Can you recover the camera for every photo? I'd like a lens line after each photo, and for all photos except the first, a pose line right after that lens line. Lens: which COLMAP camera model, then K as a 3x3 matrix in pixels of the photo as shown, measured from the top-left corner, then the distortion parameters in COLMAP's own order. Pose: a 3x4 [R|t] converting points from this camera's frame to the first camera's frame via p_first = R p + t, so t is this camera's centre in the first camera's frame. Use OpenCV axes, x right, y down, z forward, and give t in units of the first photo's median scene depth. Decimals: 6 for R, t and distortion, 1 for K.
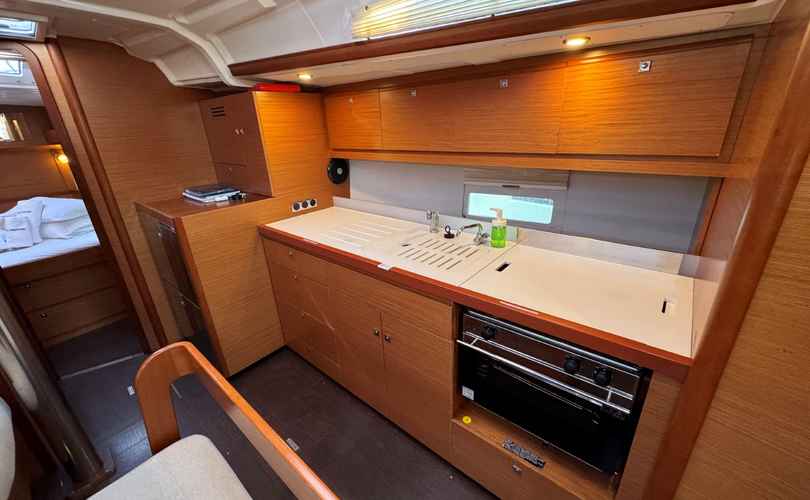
lens RADIAL K [[321.5, 0, 405.8], [0, 321.5, 248.6], [0, 0, 1]] dist [-0.003818, -0.000277]
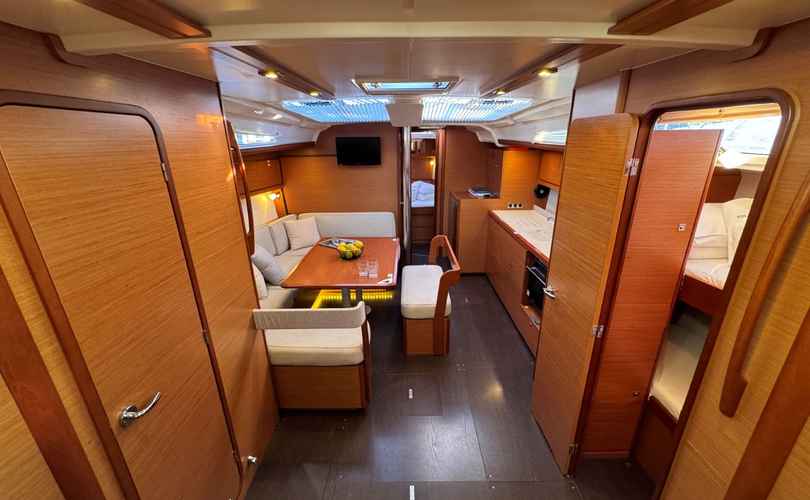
lens RADIAL K [[321.5, 0, 405.8], [0, 321.5, 248.6], [0, 0, 1]] dist [-0.003818, -0.000277]
pose [[0.643239, 0.285658, -0.710382, 0.796777], [-0.295945, 0.948448, 0.113416, 0.095442], [0.706158, 0.137281, 0.694618, -0.866581]]
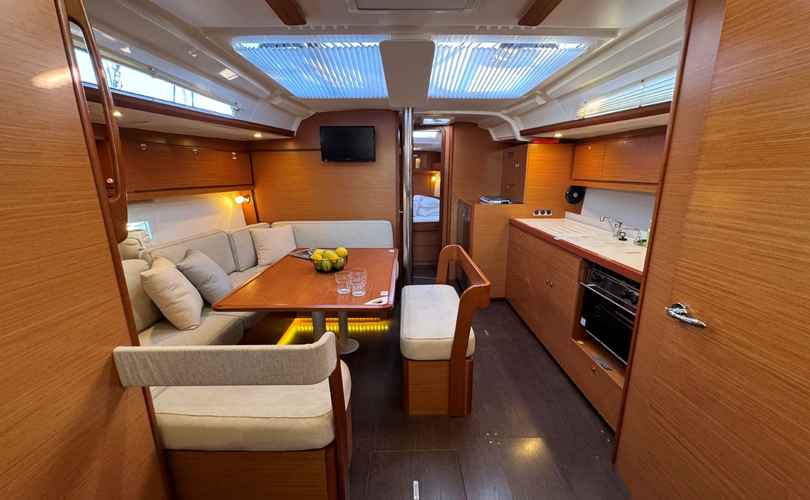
lens RADIAL K [[321.5, 0, 405.8], [0, 321.5, 248.6], [0, 0, 1]] dist [-0.003818, -0.000277]
pose [[0.647362, 0.216763, -0.730710, 0.481567], [-0.300556, 0.953620, 0.016615, 0.227897], [0.700421, 0.208863, 0.682486, -0.542961]]
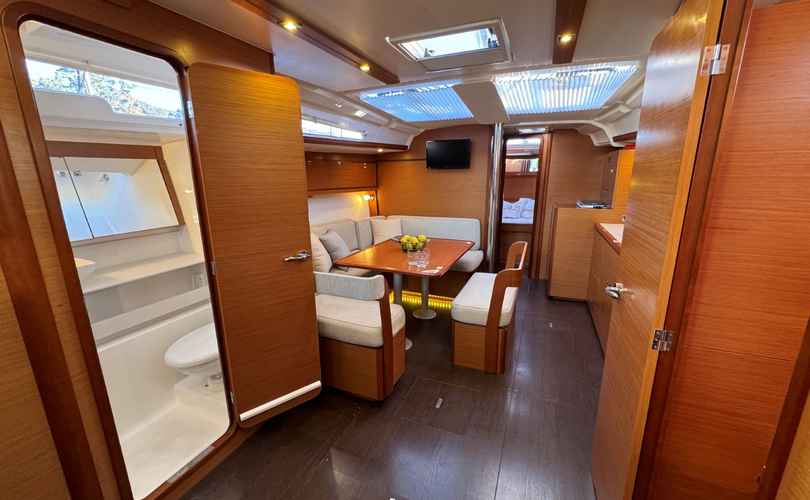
lens RADIAL K [[319.2, 0, 407.4], [0, 319.2, 249.9], [0, 0, 1]] dist [0.000374, 0.000002]
pose [[0.296288, 0.261604, -0.918573, 0.900467], [-0.353835, 0.923388, 0.148845, 0.175119], [0.887138, 0.280923, 0.366153, -0.525838]]
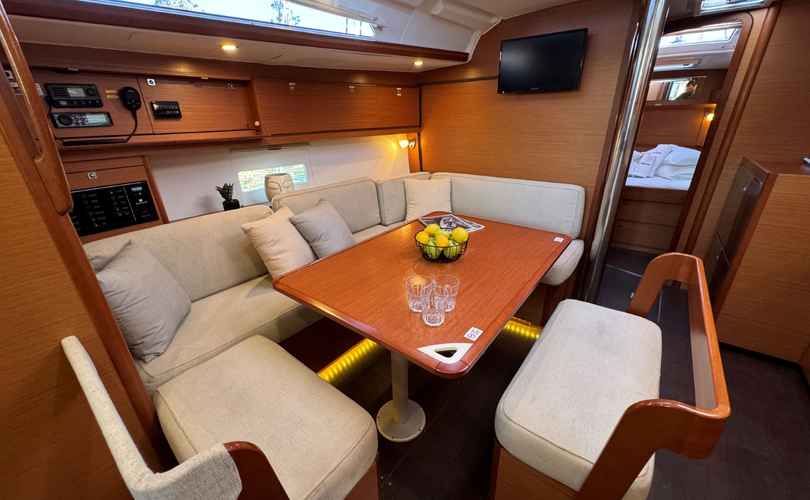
lens RADIAL K [[321.5, 0, 405.8], [0, 321.5, 248.6], [0, 0, 1]] dist [-0.003818, -0.000277]
pose [[0.045999, 0.430093, -0.901612, 0.211079], [-0.345604, 0.853682, 0.389597, 0.097793], [0.937252, 0.293680, 0.187911, -0.180602]]
